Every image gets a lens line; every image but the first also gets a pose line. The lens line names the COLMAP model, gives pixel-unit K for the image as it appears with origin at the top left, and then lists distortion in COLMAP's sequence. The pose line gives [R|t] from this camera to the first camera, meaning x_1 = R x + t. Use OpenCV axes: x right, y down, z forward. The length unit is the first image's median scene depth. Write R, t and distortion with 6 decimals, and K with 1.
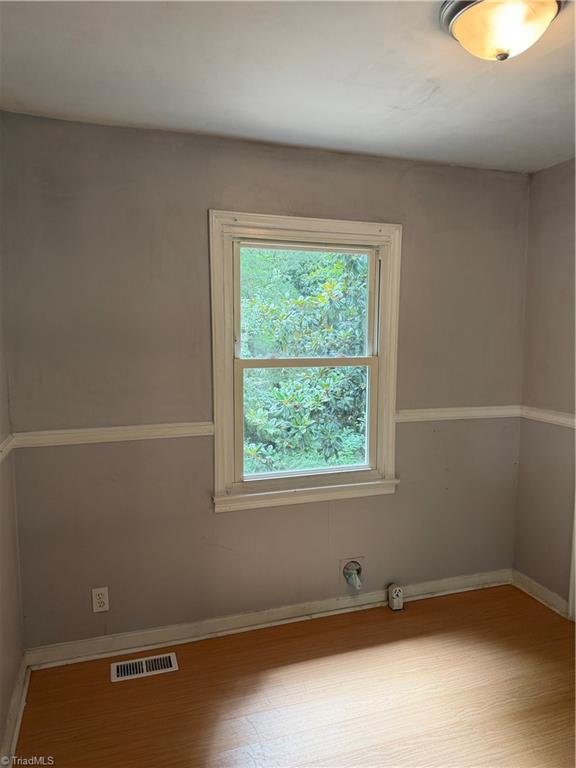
lens RADIAL K [[548.3, 0, 288.0], [0, 548.3, 384.0], [0, 0, 1]] dist [0.062576, -0.089552]
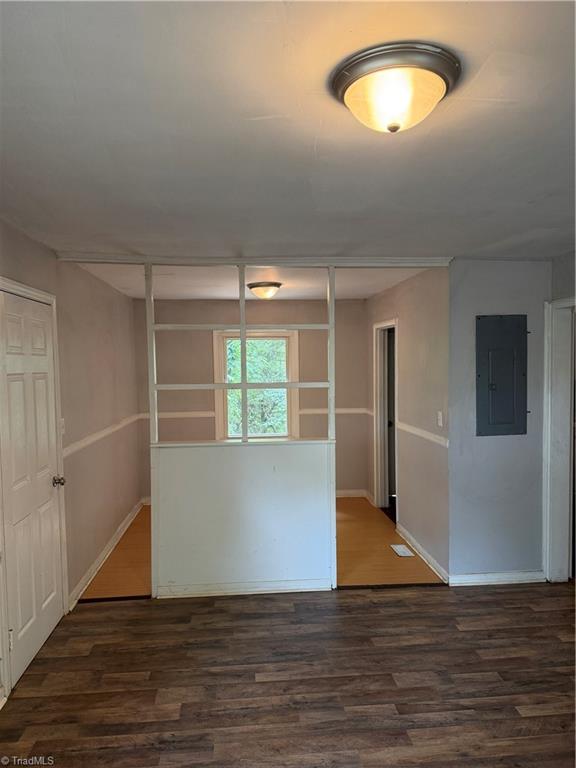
lens RADIAL K [[548.3, 0, 288.0], [0, 548.3, 384.0], [0, 0, 1]] dist [0.062576, -0.089552]
pose [[0.972756, -0.004551, -0.231786, 0.669306], [-0.010399, 0.997944, -0.063236, 0.087436], [0.231598, 0.063923, 0.970709, -1.165965]]
